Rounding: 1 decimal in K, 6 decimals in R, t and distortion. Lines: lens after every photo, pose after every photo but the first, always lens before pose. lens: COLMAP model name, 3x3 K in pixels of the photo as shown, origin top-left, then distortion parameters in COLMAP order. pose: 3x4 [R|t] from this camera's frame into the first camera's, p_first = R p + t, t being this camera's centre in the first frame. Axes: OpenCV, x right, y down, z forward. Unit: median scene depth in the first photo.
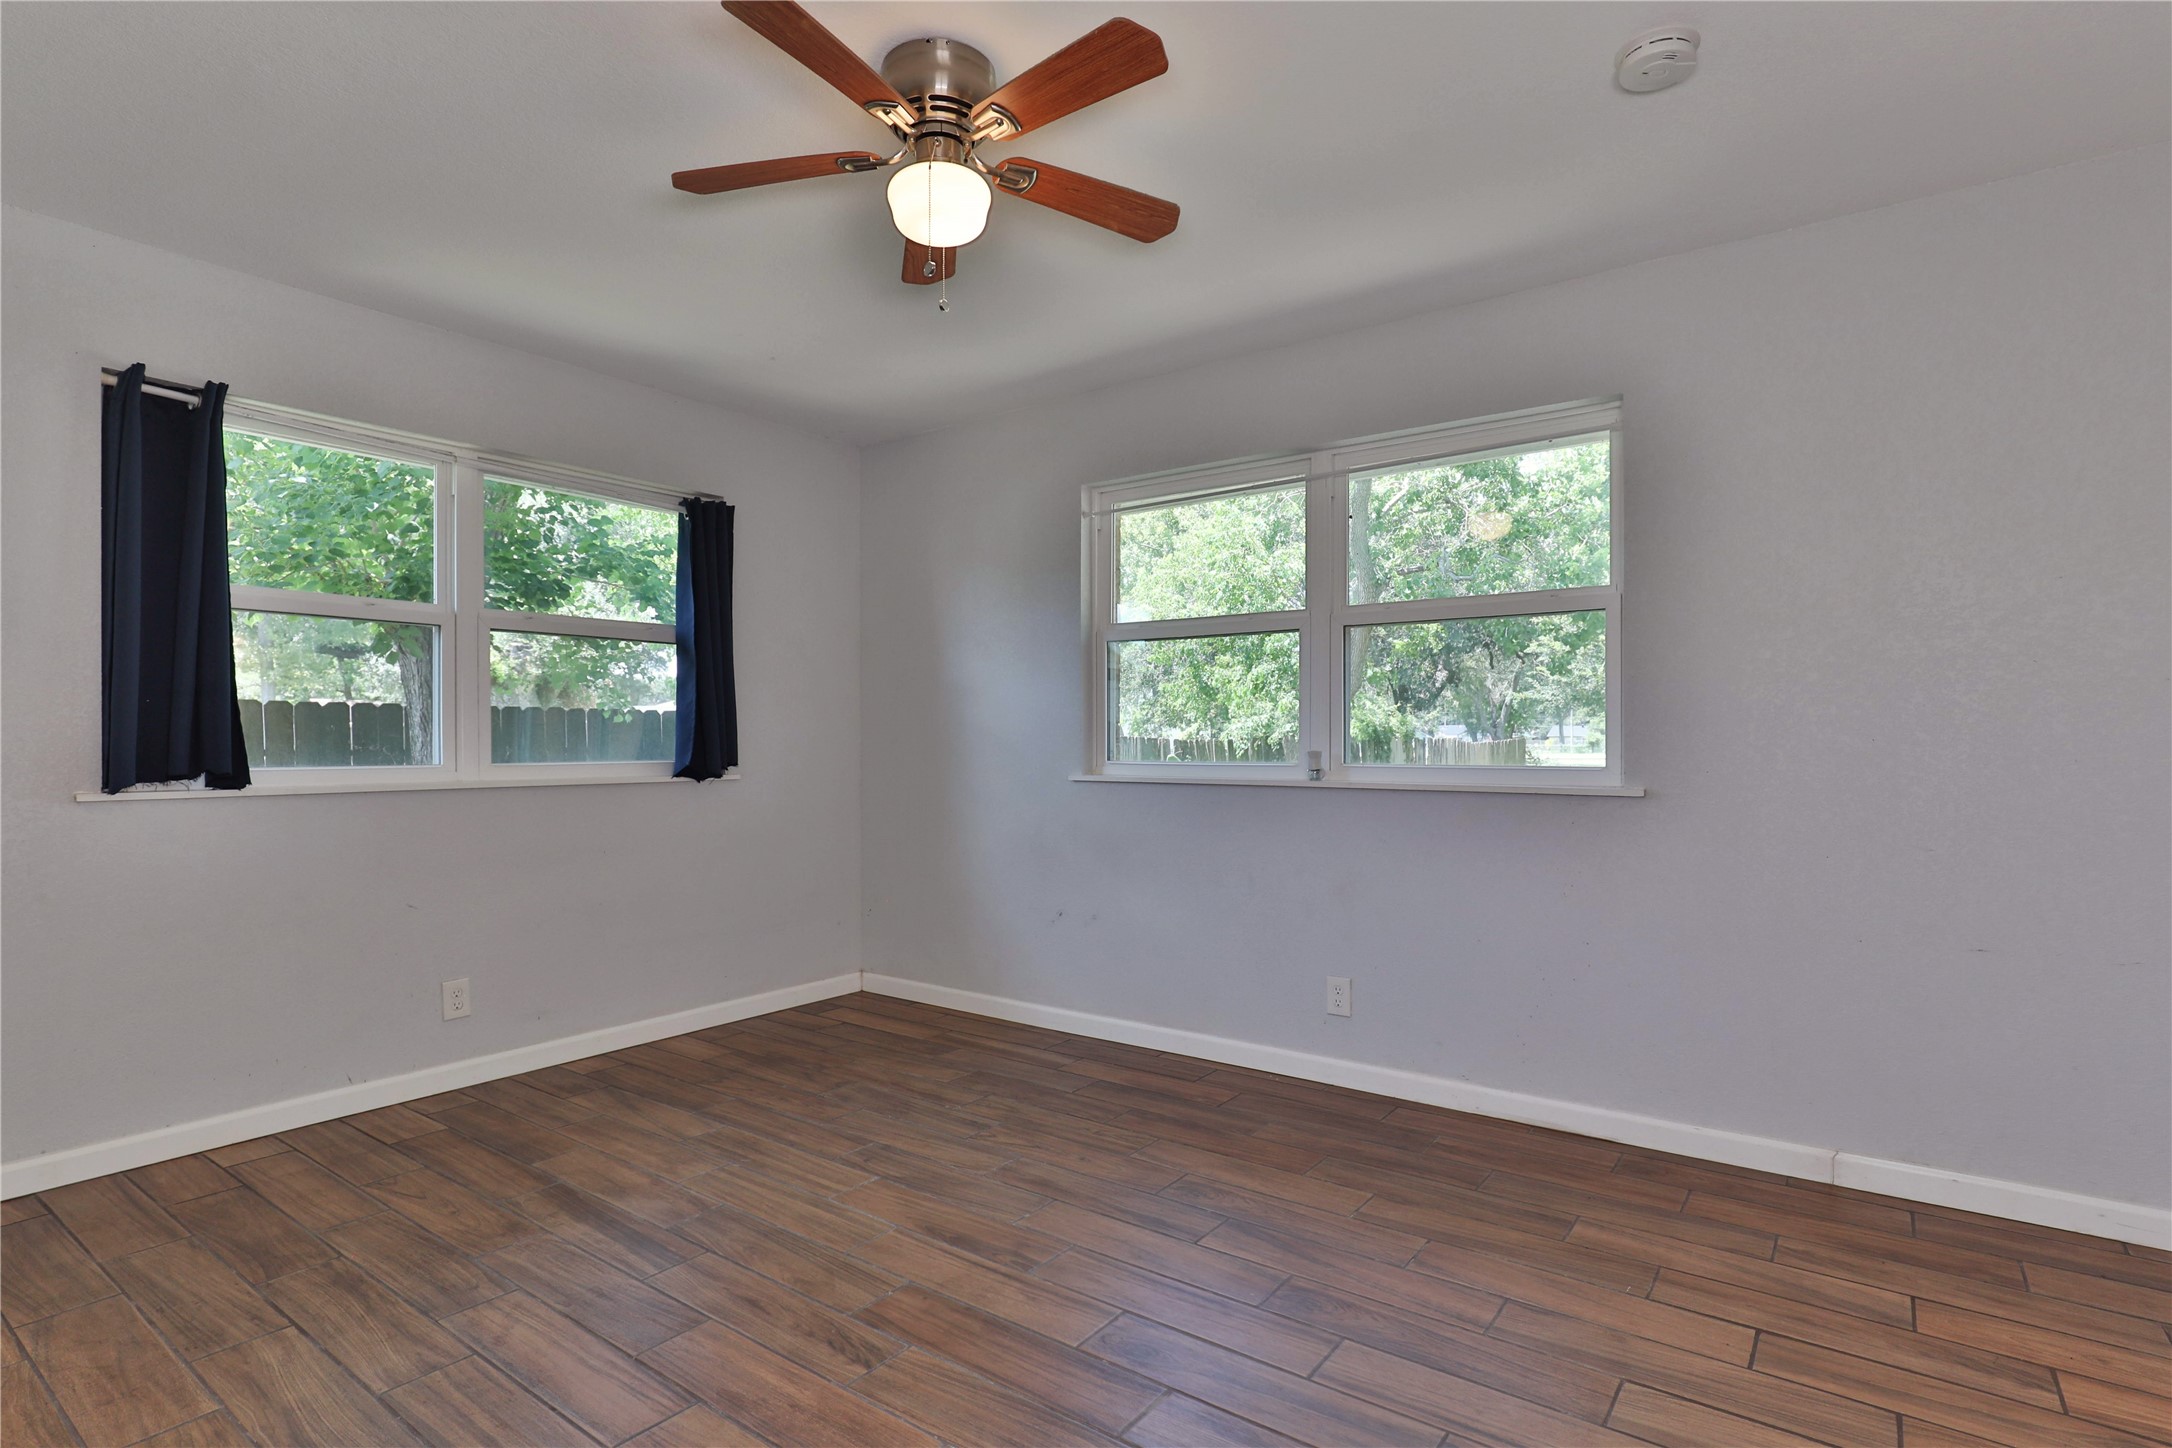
lens RADIAL K [[1049.7, 0, 1091.7], [0, 1049.7, 735.1], [0, 0, 1]] dist [-0.011404, 0.002852]
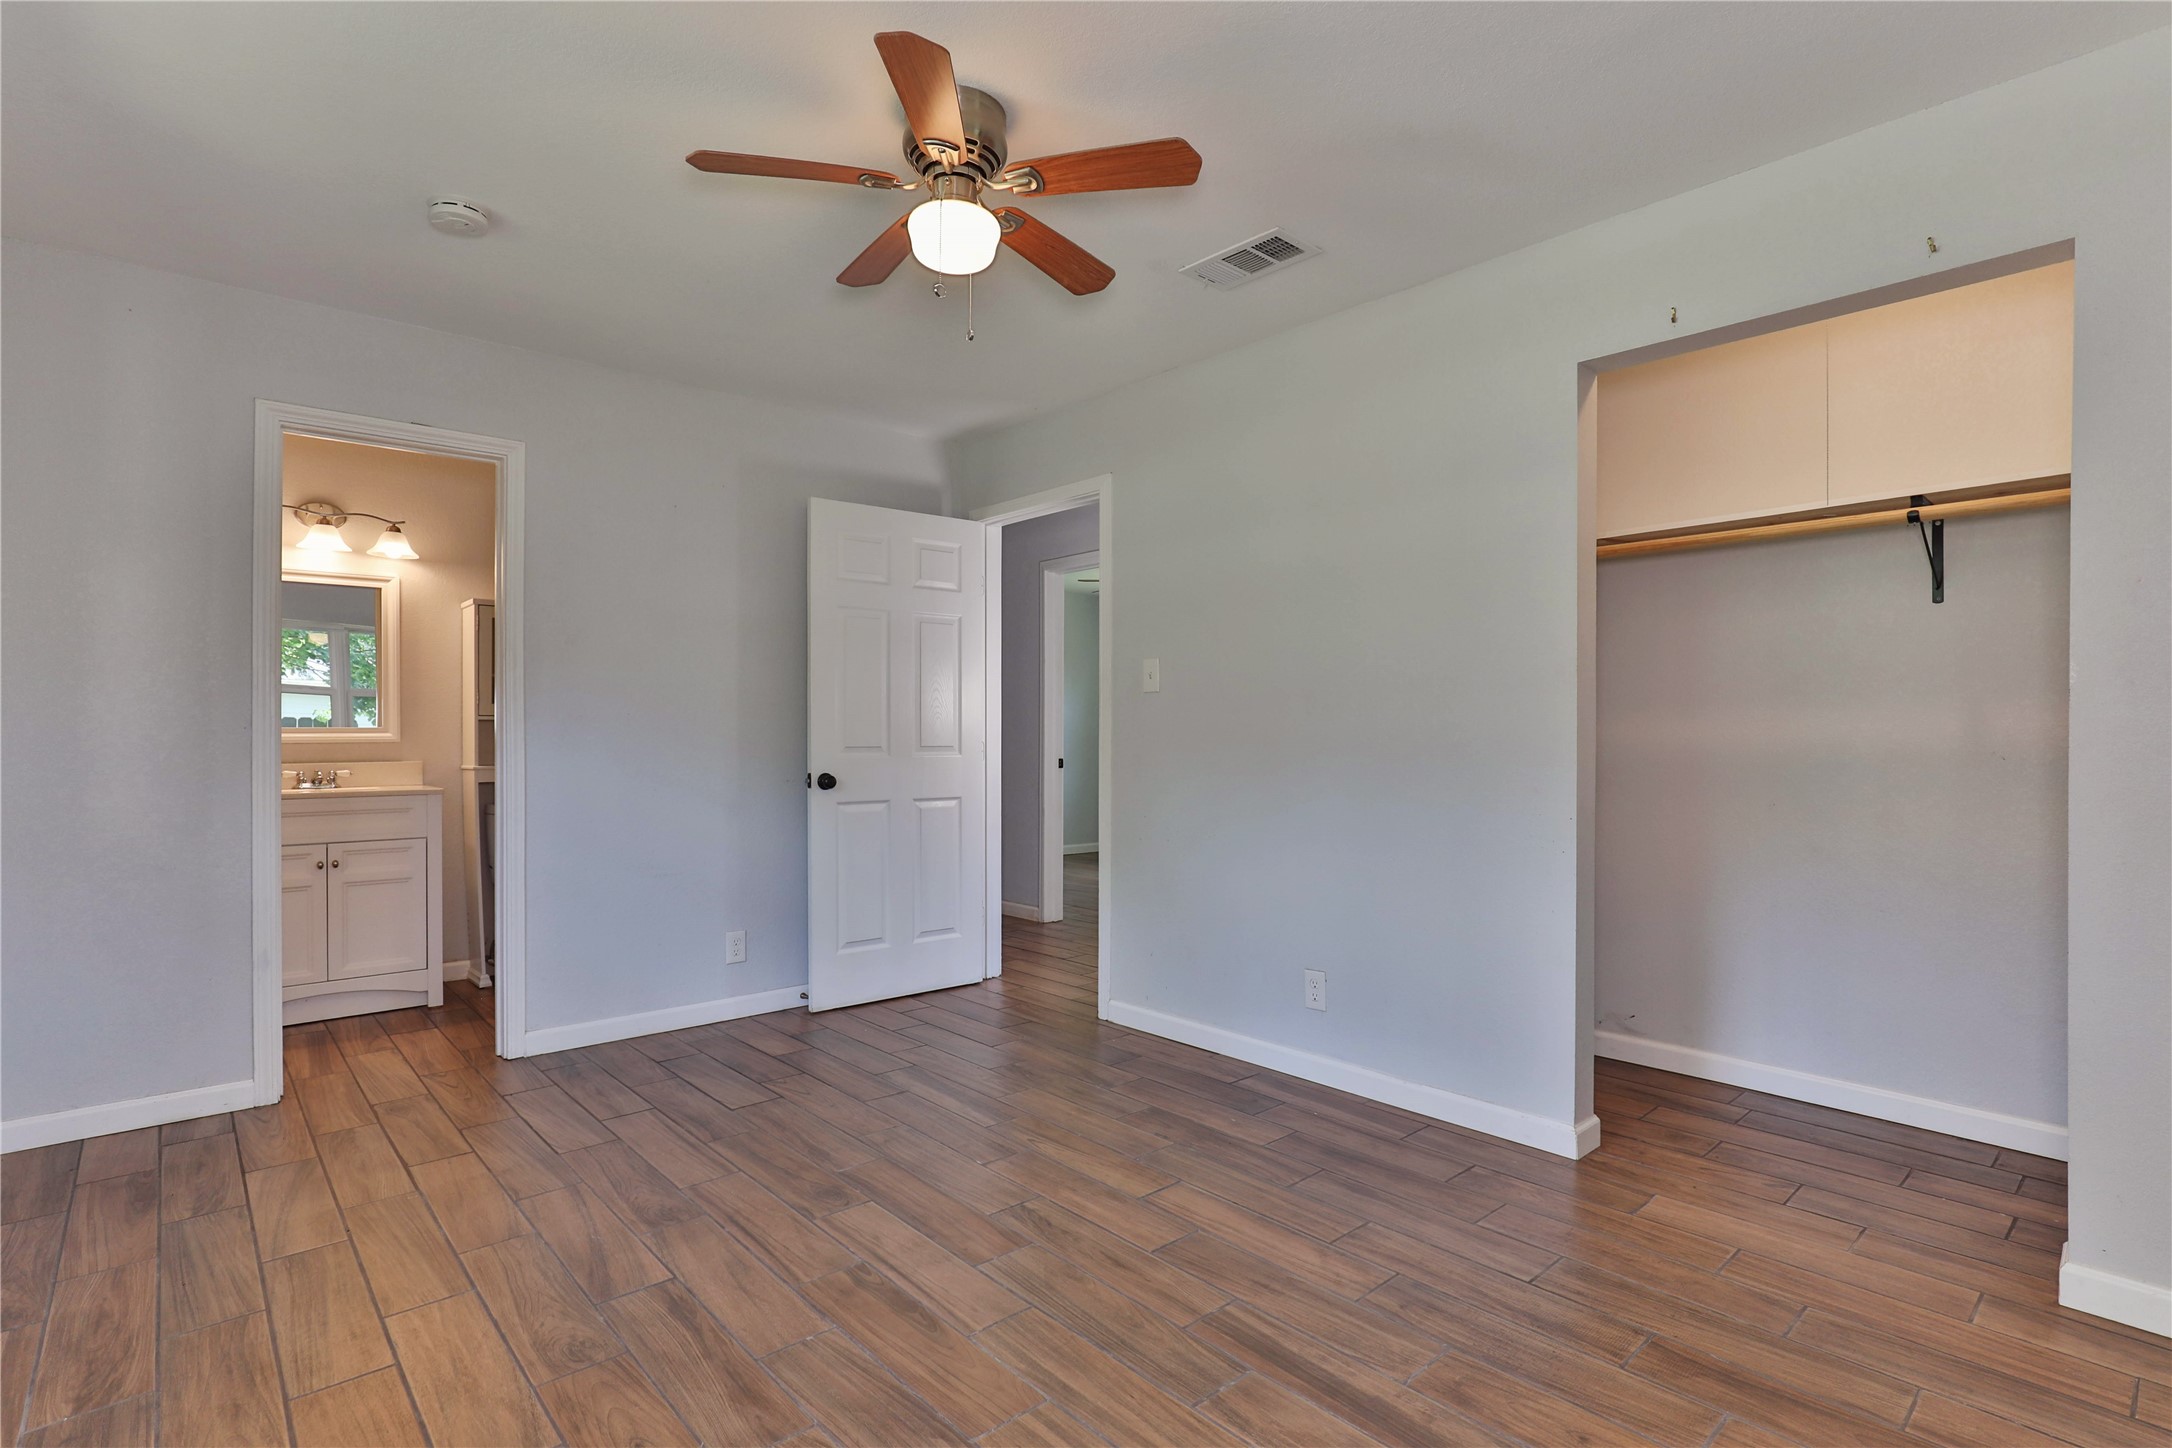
lens RADIAL K [[1049.7, 0, 1094.6], [0, 1049.7, 727.3], [0, 0, 1]] dist [-0.011404, 0.002852]
pose [[-0.978402, 0.004129, 0.206671, -0.510328], [-0.000199, 0.999781, -0.020912, 0.008589], [-0.206712, -0.020502, -0.978187, 2.013638]]
